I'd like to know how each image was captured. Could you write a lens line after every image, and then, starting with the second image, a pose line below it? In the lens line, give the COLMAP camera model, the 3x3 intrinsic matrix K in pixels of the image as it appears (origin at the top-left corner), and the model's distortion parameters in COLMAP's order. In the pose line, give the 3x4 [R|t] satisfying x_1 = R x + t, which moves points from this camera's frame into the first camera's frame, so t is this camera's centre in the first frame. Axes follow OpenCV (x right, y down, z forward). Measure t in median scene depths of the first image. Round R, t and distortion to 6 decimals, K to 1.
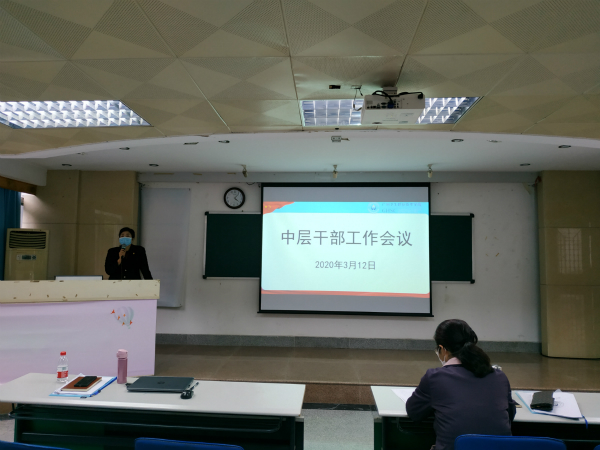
lens RADIAL K [[417.8, 0, 295.2], [0, 417.8, 226.3], [0, 0, 1]] dist [0.004201, -0.000880]
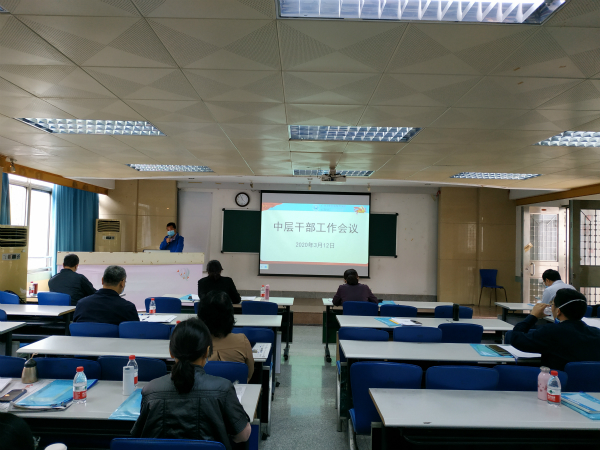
lens RADIAL K [[417.8, 0, 301.3], [0, 417.8, 225.1], [0, 0, 1]] dist [0.004201, -0.000880]
pose [[0.997055, 0.015085, 0.075188, -0.047964], [-0.018555, 0.998784, 0.045676, -0.050310], [-0.074407, -0.046936, 0.996123, -0.527119]]
